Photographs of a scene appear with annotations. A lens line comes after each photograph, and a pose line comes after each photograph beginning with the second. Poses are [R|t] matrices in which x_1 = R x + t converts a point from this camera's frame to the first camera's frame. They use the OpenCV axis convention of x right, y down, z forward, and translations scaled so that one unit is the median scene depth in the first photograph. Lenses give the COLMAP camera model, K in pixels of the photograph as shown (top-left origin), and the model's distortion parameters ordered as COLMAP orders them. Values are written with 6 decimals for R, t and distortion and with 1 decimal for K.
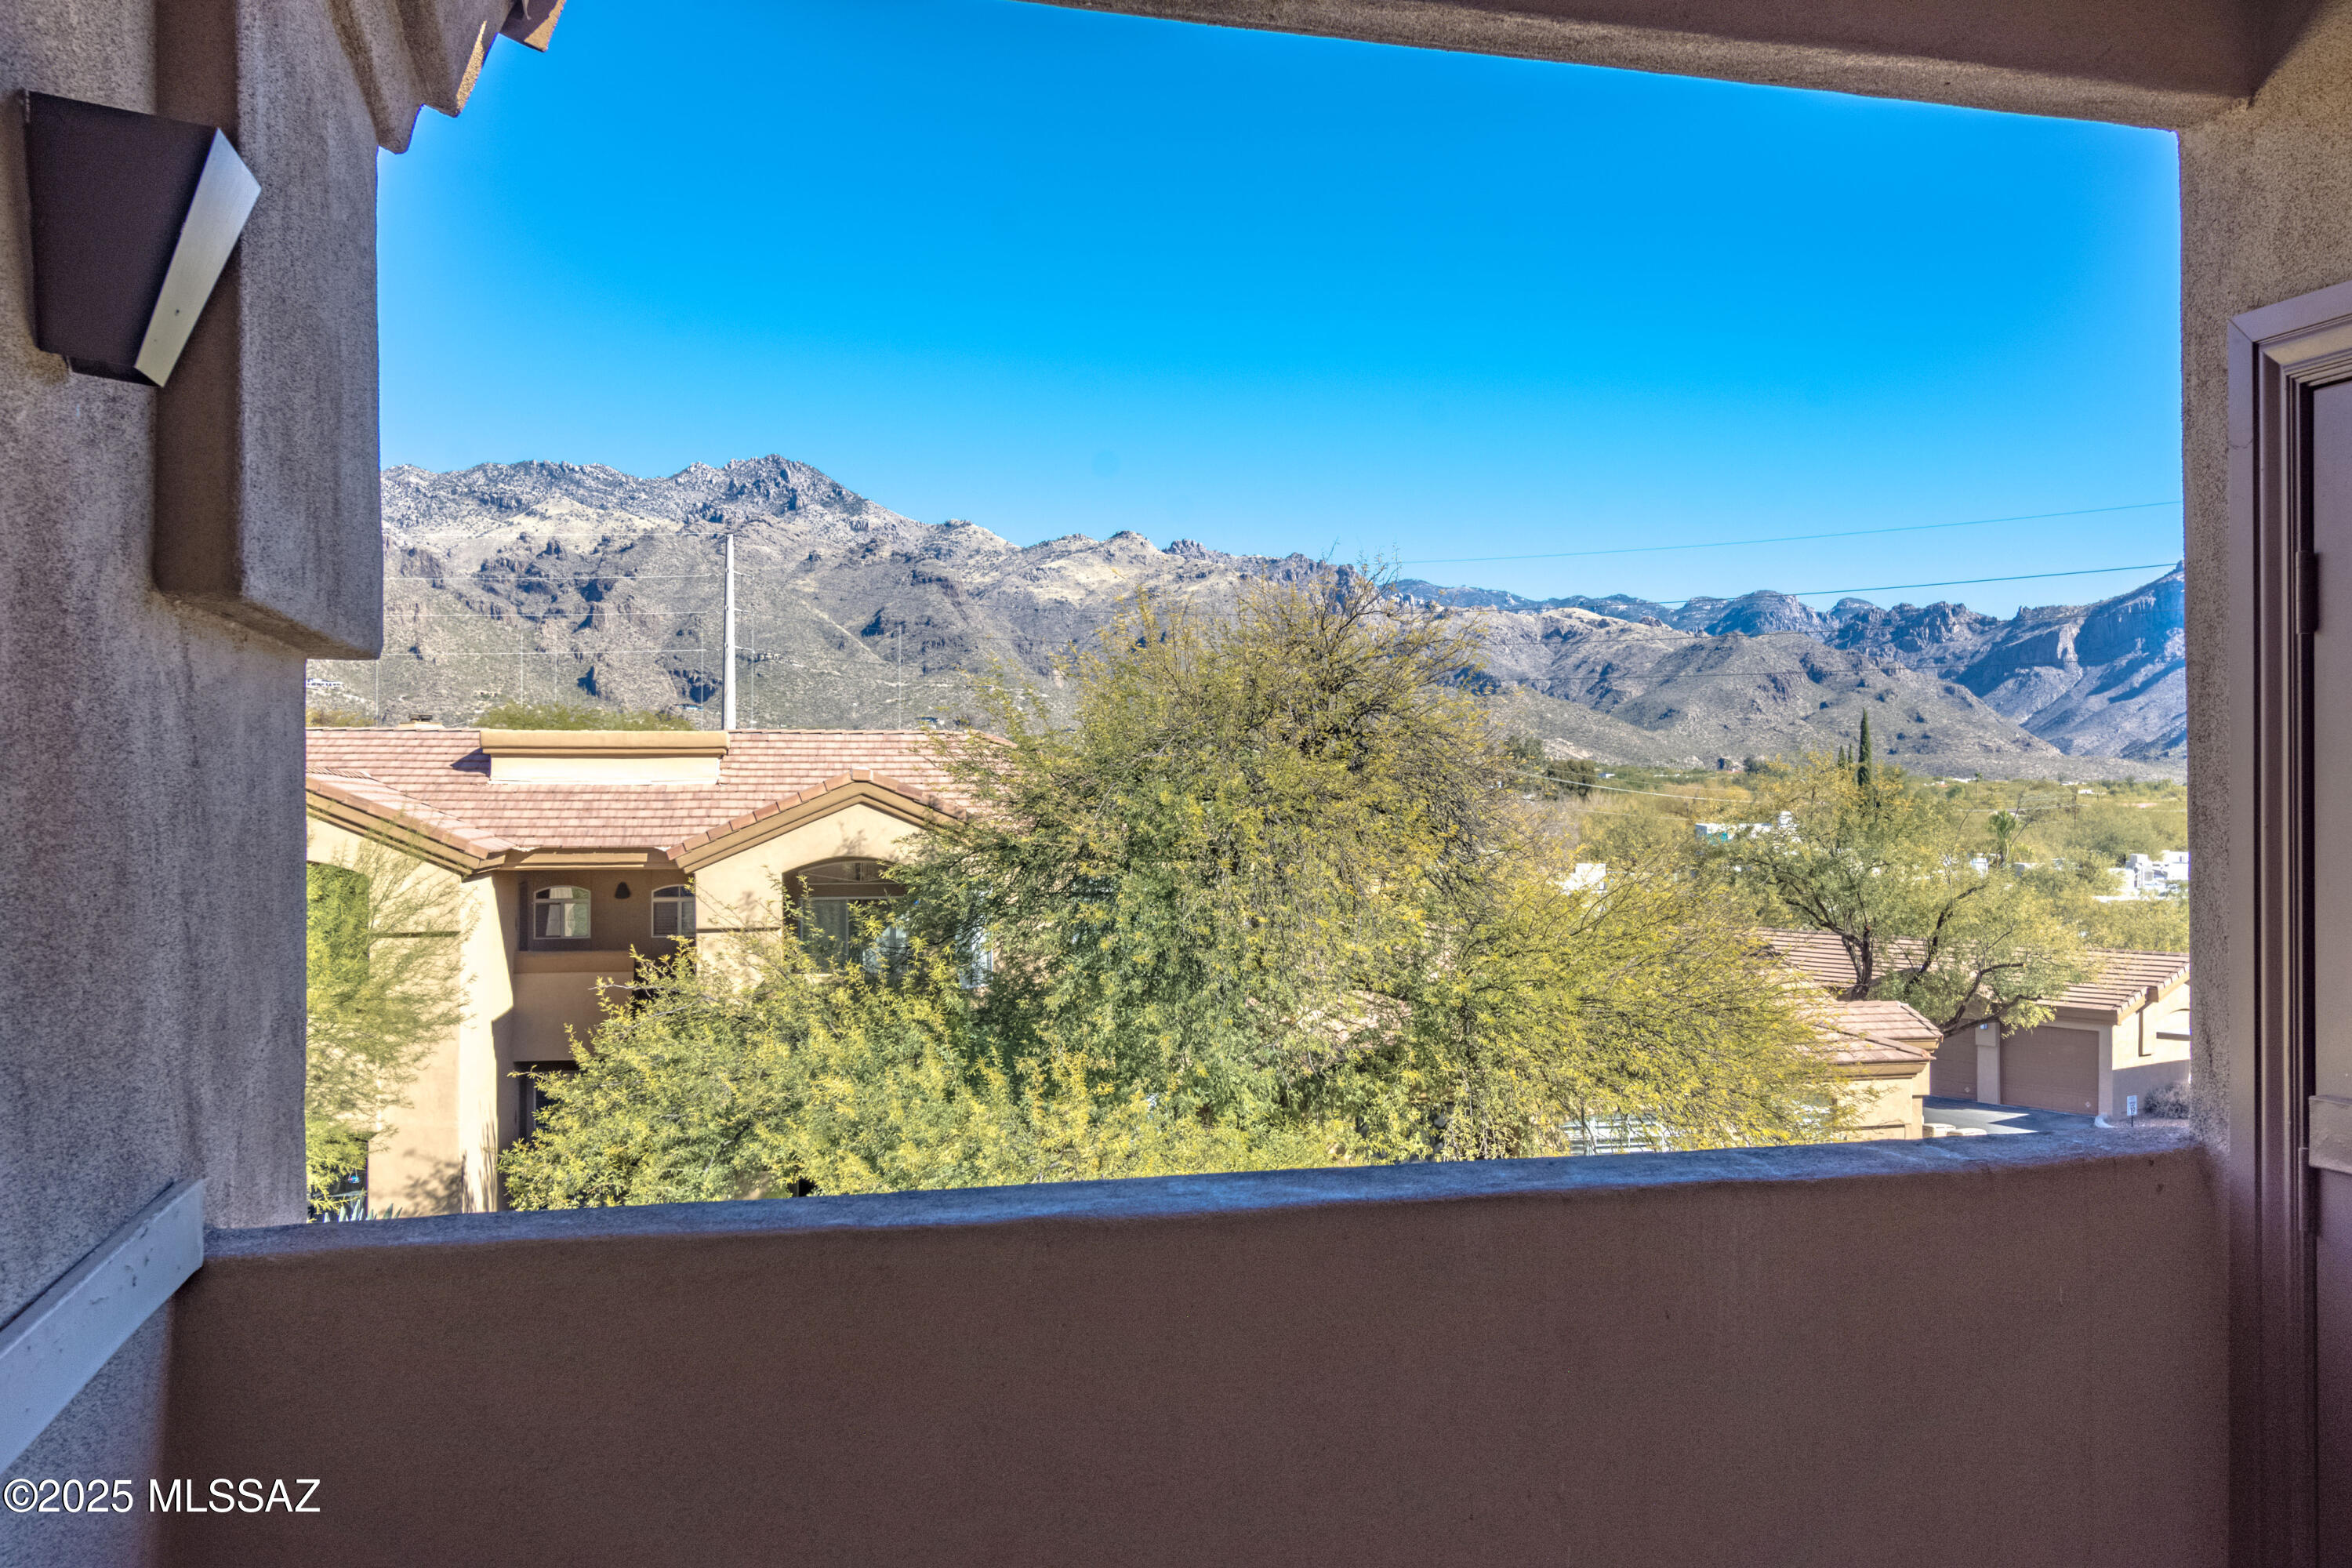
lens RADIAL K [[2167.6, 0, 1176.0], [0, 2167.6, 784.0], [0, 0, 1]] dist [0.005614, 0.004131]
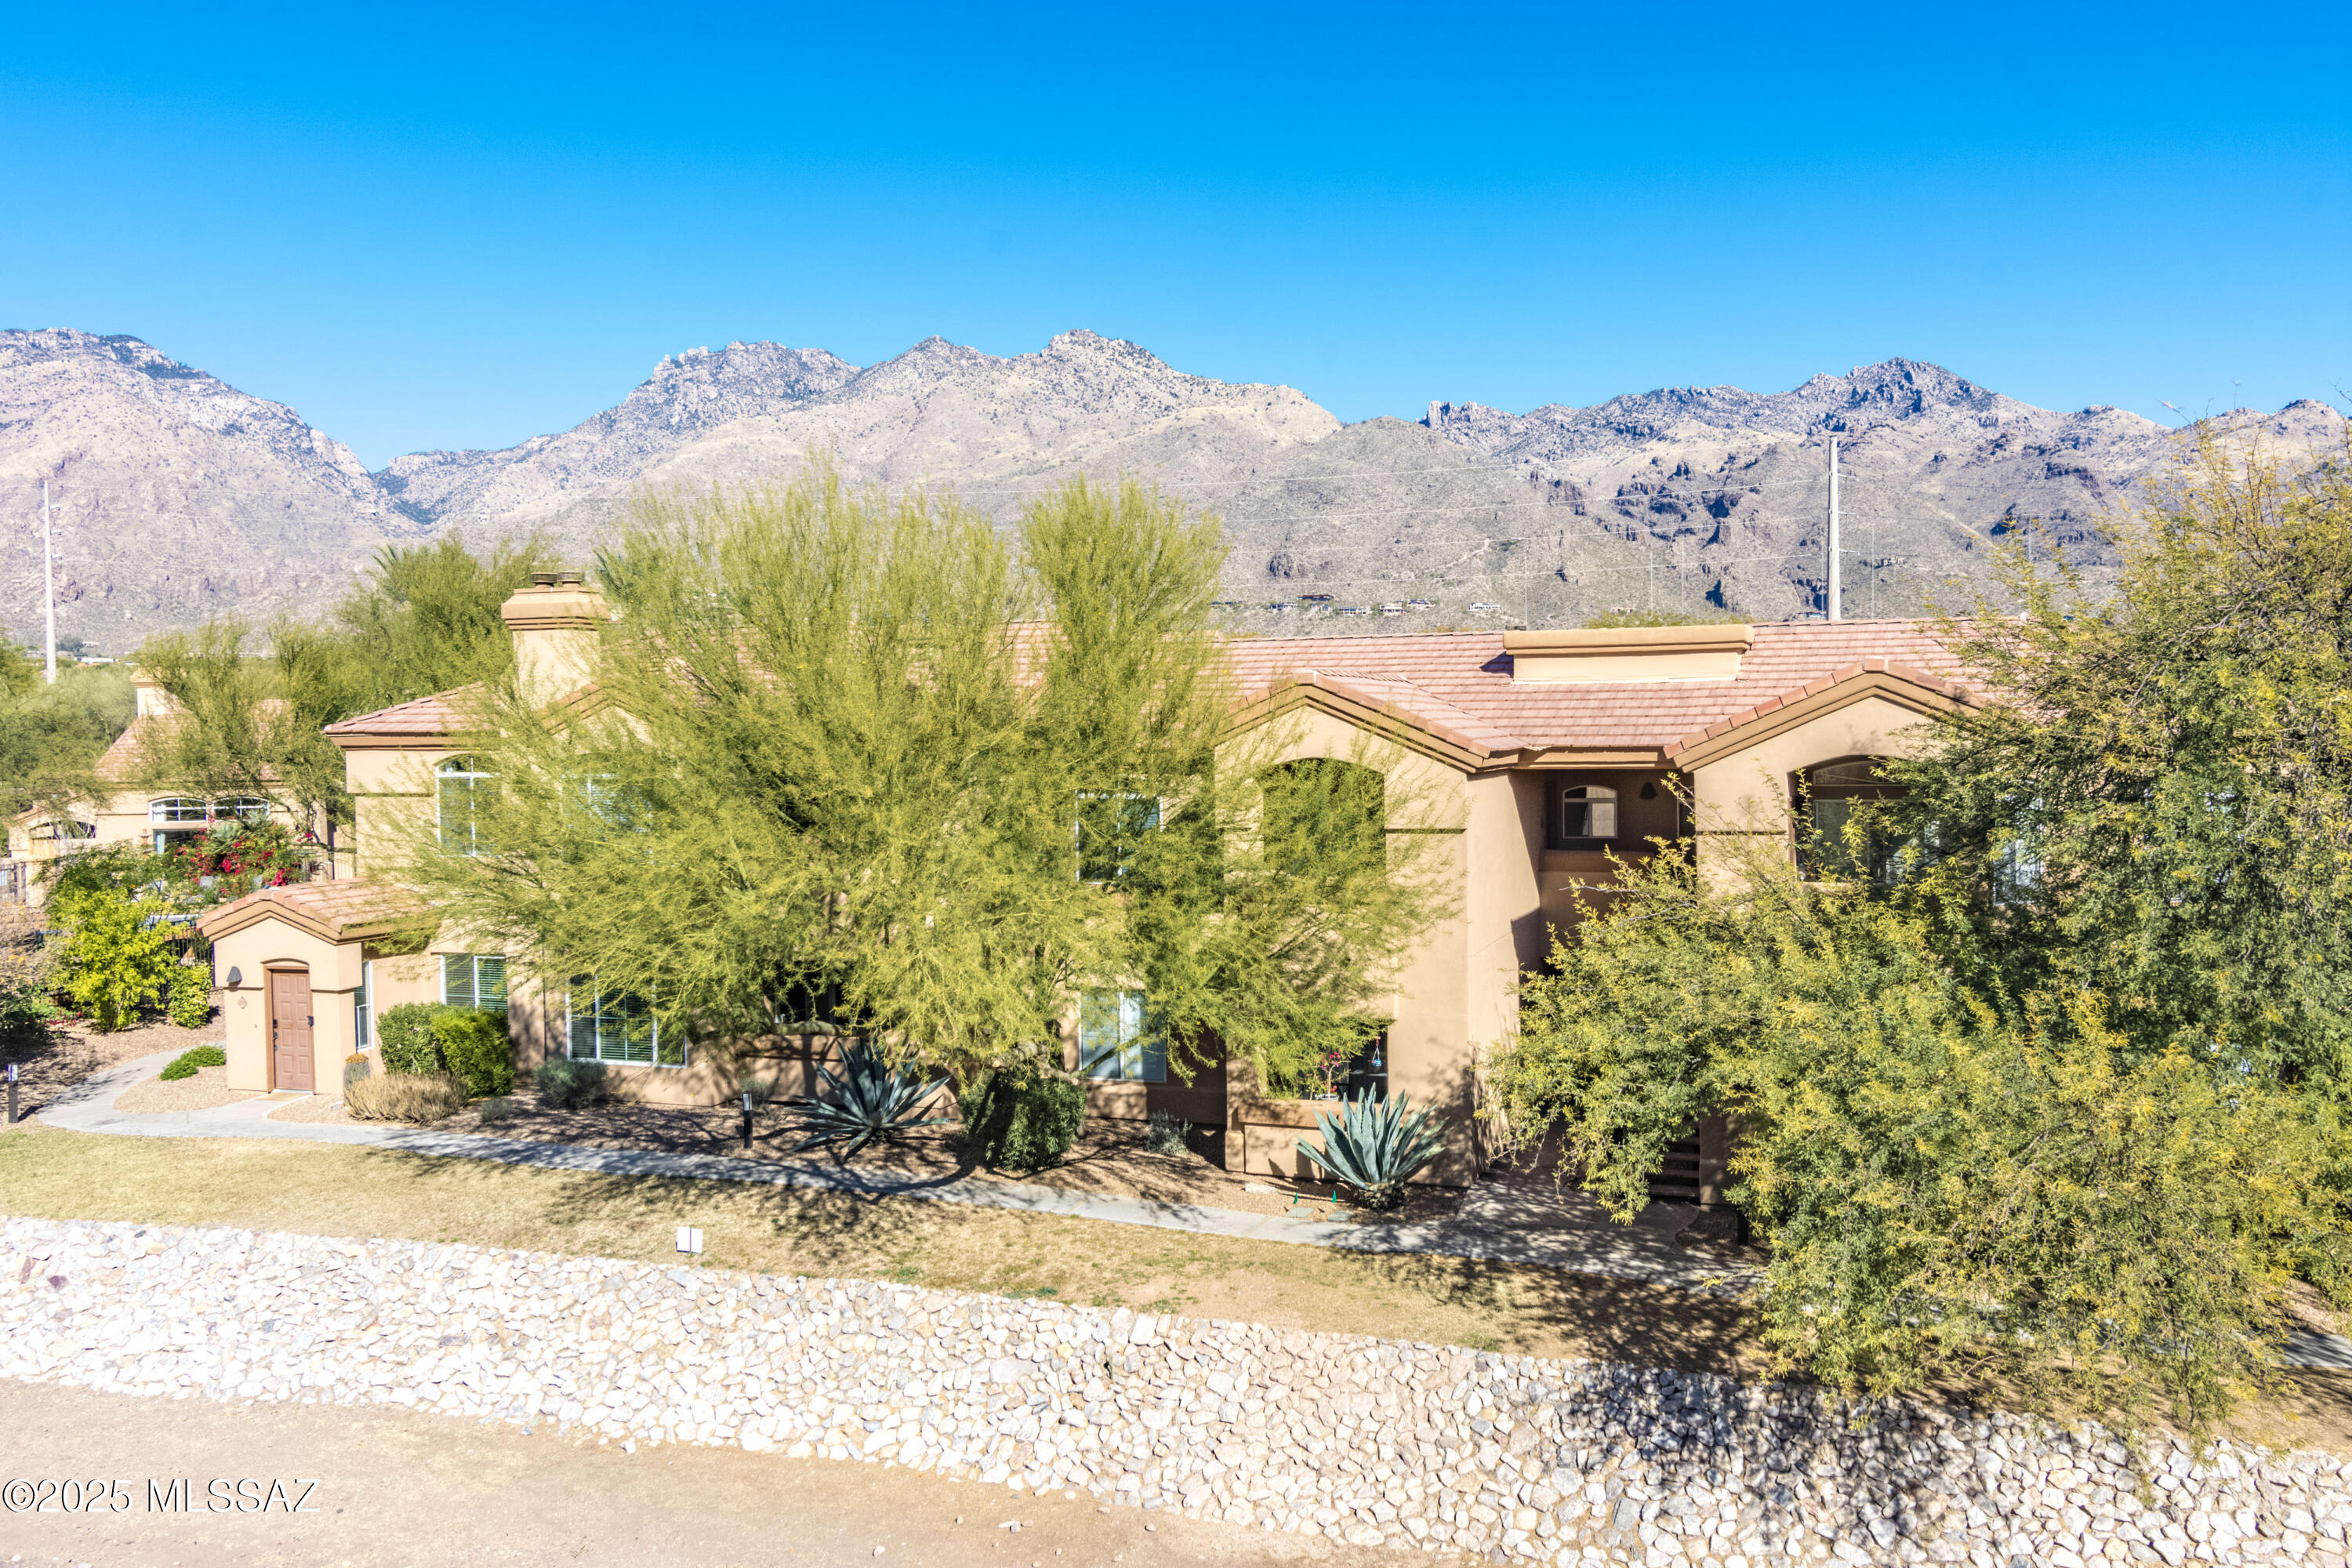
lens RADIAL K [[1993.8, 0, 1176.0], [0, 1993.8, 784.0], [0, 0, 1]] dist [0.008018, 0.005316]
pose [[0.853290, 0.006351, -0.521398, 0.036247], [0.016671, 0.999082, 0.039451, 0.006910], [0.521170, -0.042355, 0.852401, 0.117596]]
